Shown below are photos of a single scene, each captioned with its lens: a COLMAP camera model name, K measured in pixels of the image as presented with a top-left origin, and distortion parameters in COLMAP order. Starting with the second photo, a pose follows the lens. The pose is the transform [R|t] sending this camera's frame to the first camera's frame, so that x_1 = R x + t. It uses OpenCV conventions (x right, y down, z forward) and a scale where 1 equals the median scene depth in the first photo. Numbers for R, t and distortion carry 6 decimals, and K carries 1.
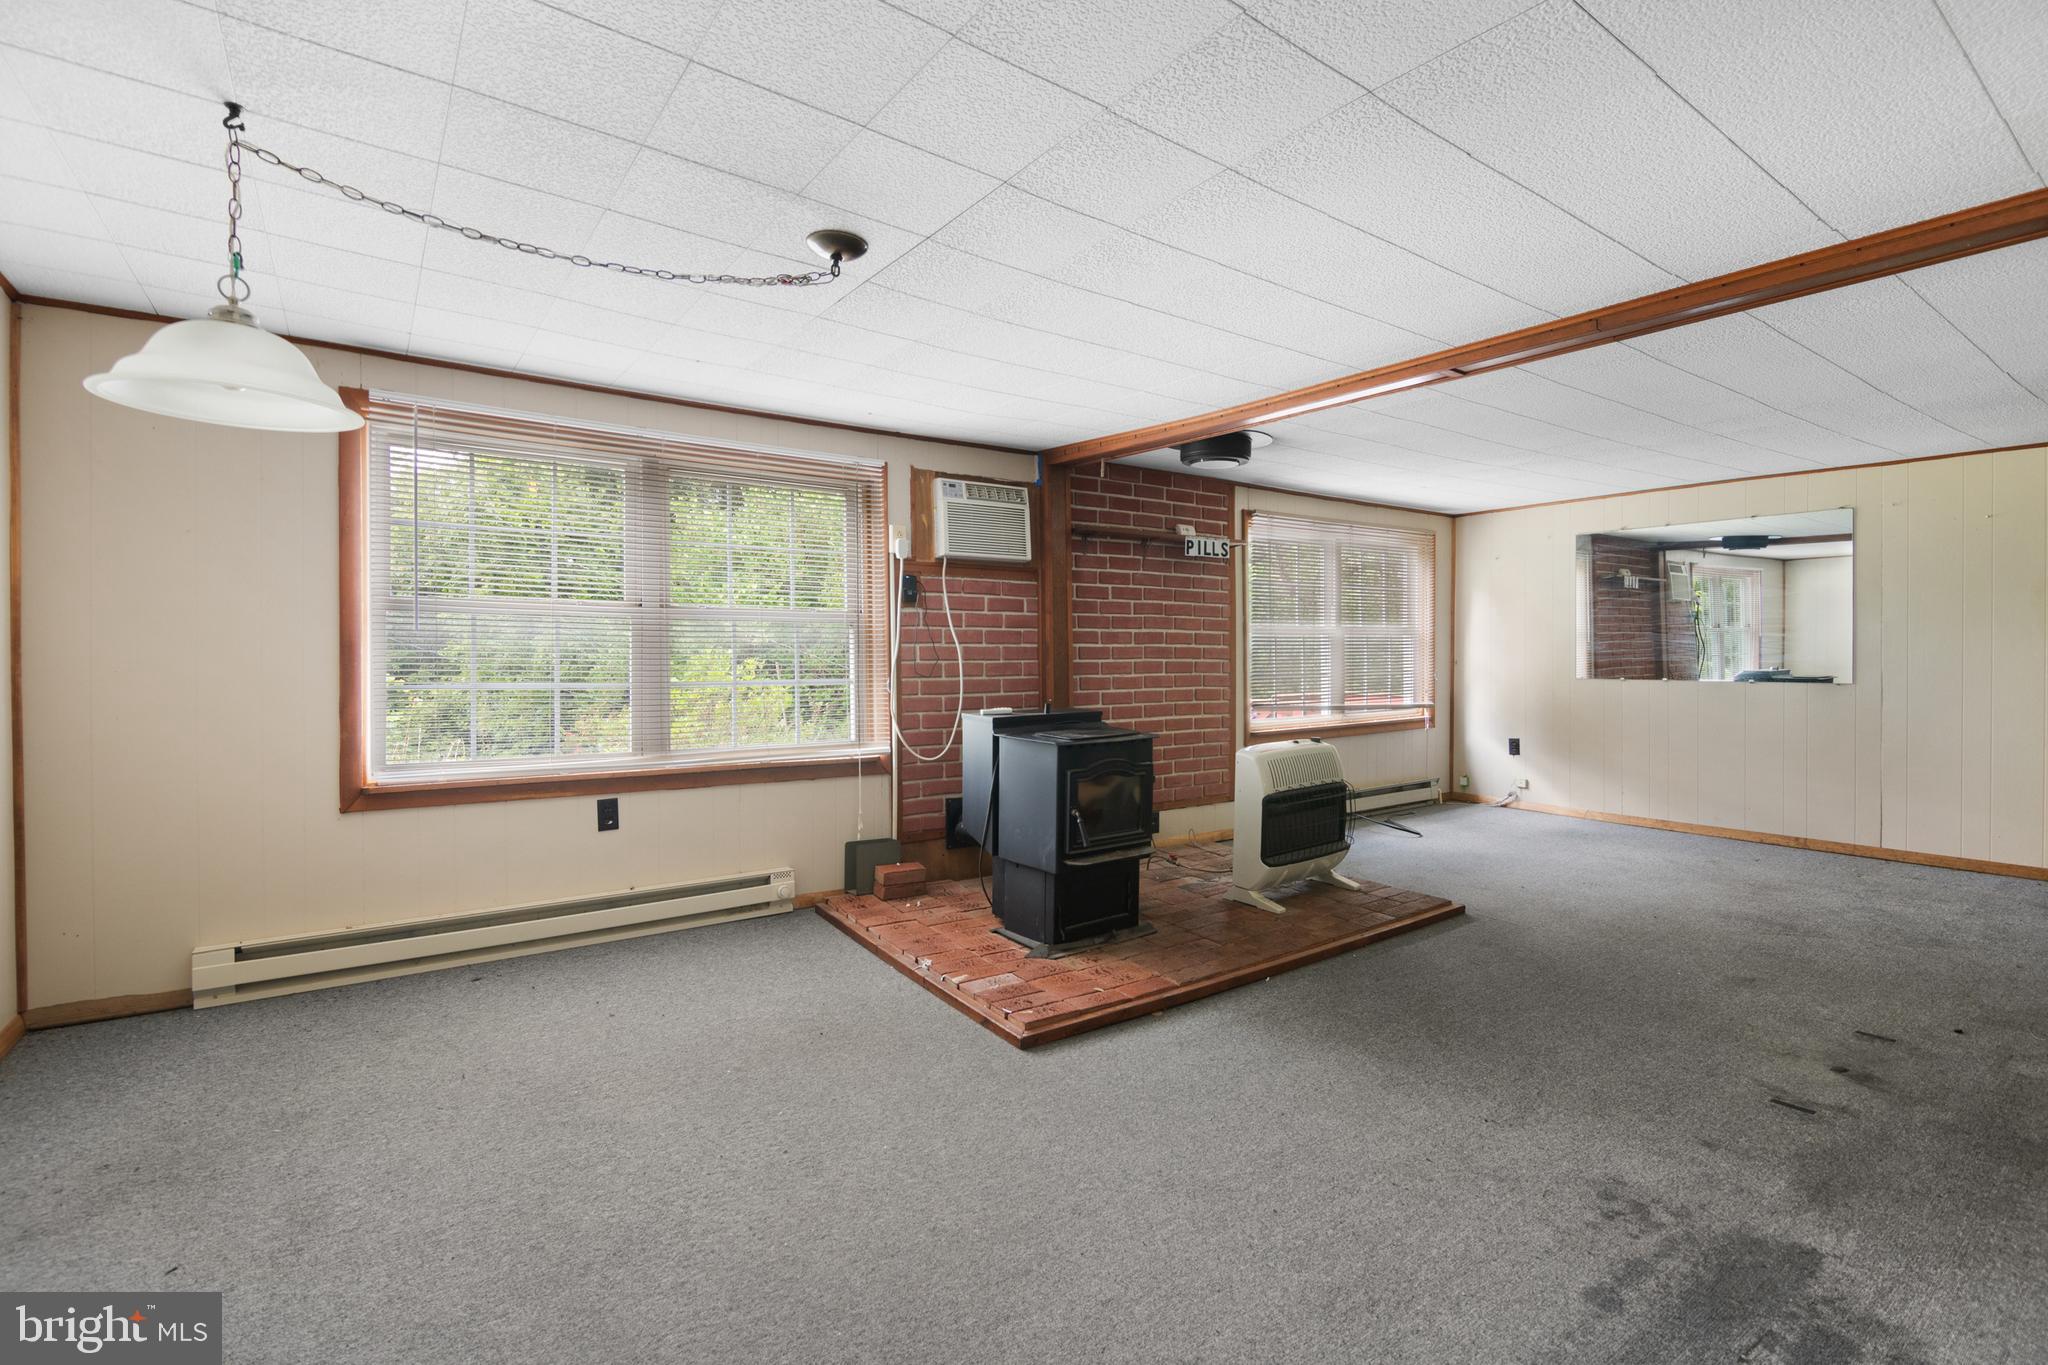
lens RADIAL K [[940.1, 0, 1029.6], [0, 940.1, 669.8], [0, 0, 1]] dist [-0.000107, -0.000001]
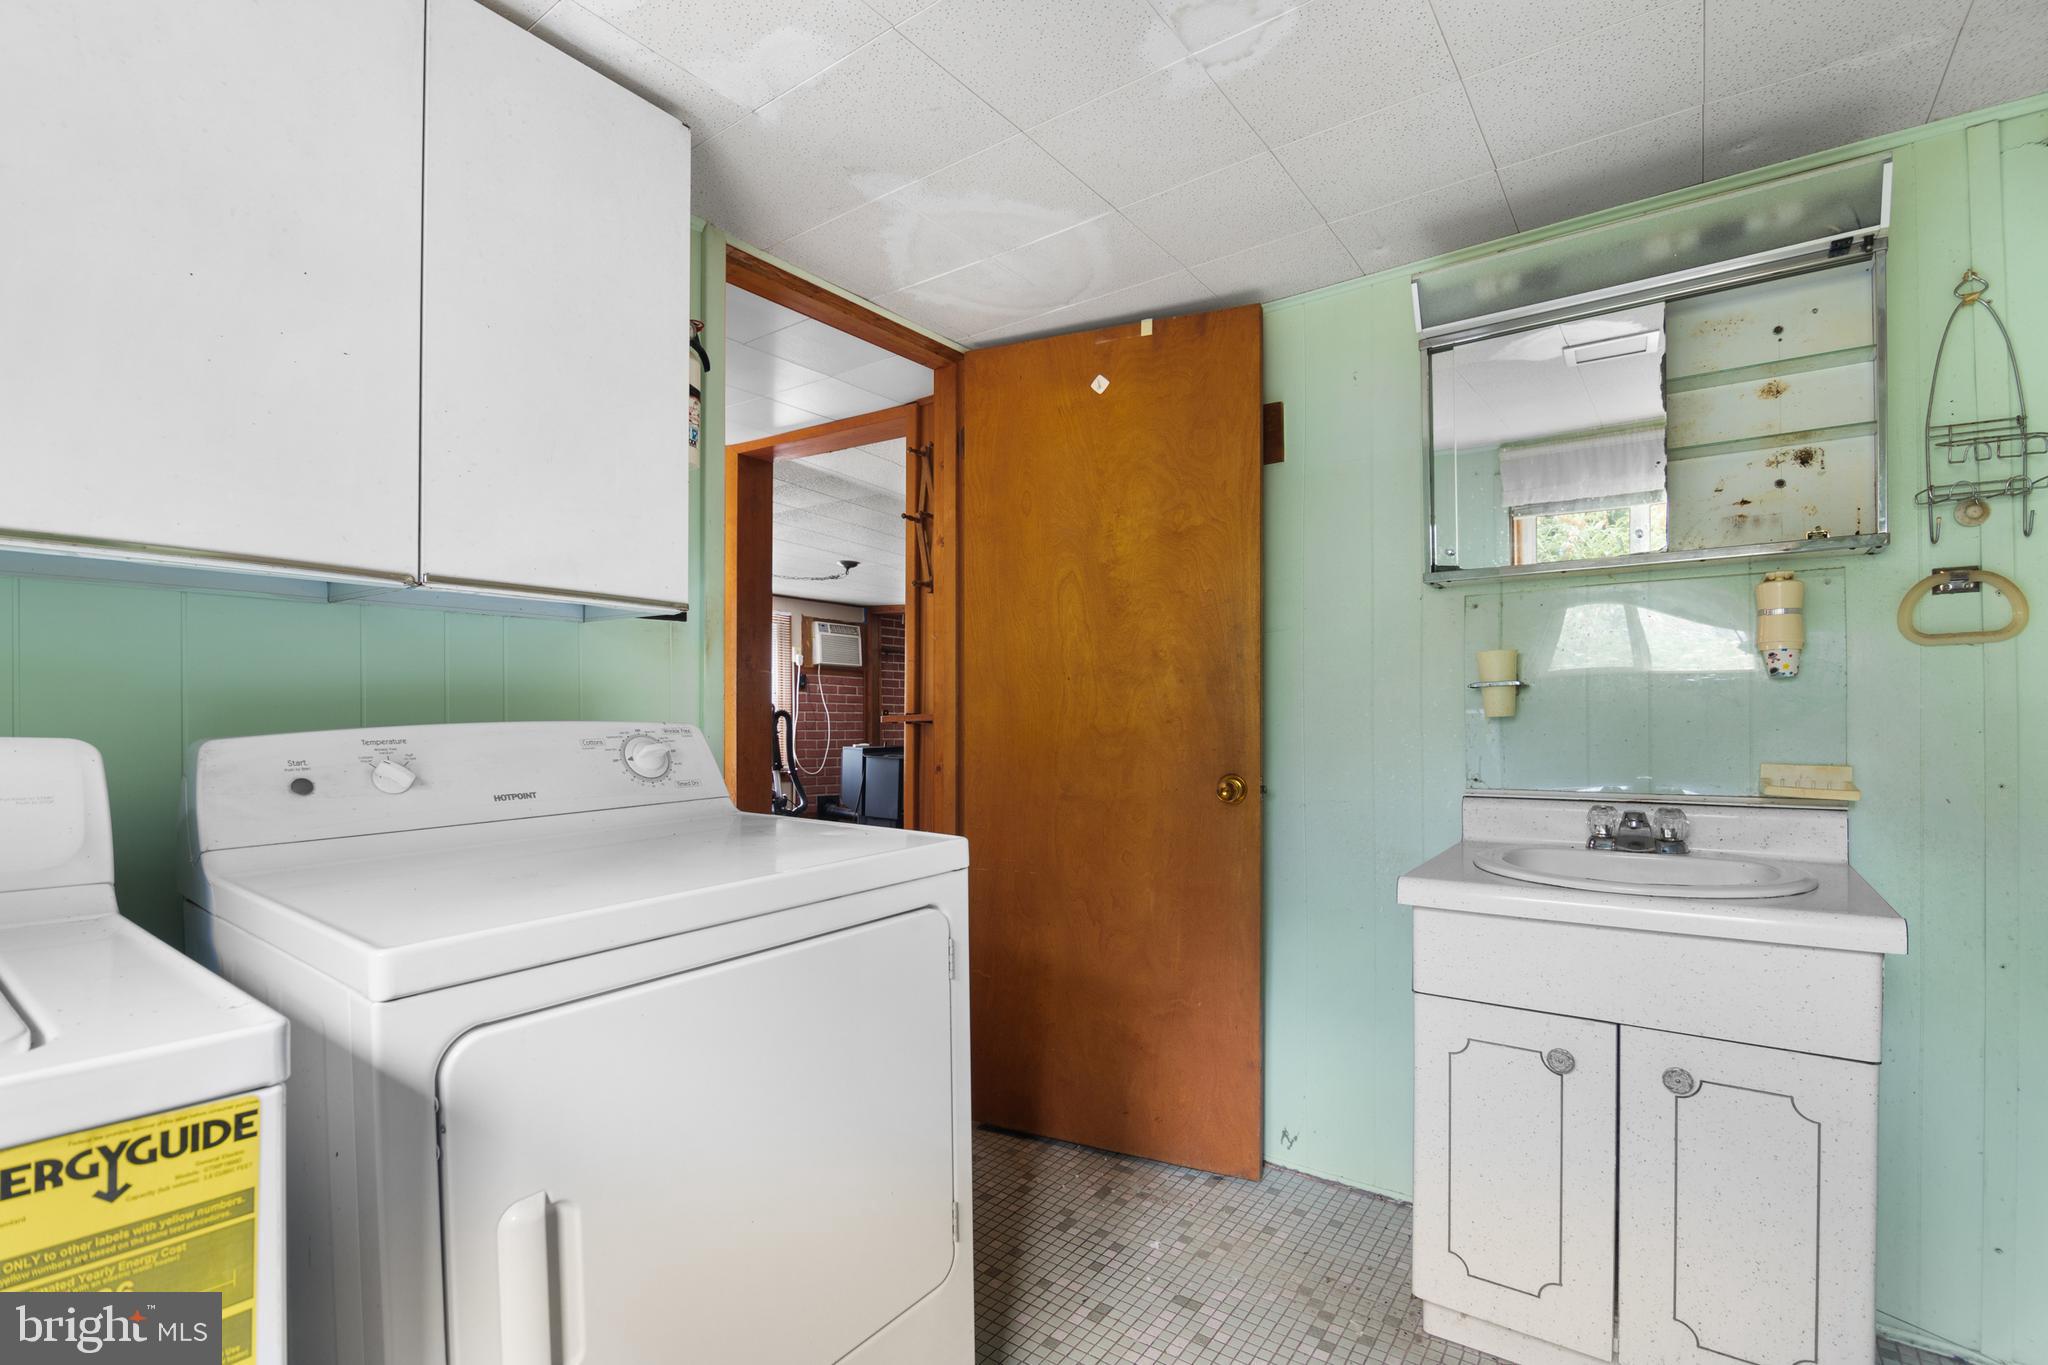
lens RADIAL K [[940.1, 0, 1017.3], [0, 940.1, 699.8], [0, 0, 1]] dist [-0.000107, -0.000001]
pose [[0.948150, 0.010703, 0.317643, -0.306413], [0.002520, 0.999148, -0.041190, 0.025867], [-0.317813, 0.039855, 0.947315, -0.862073]]
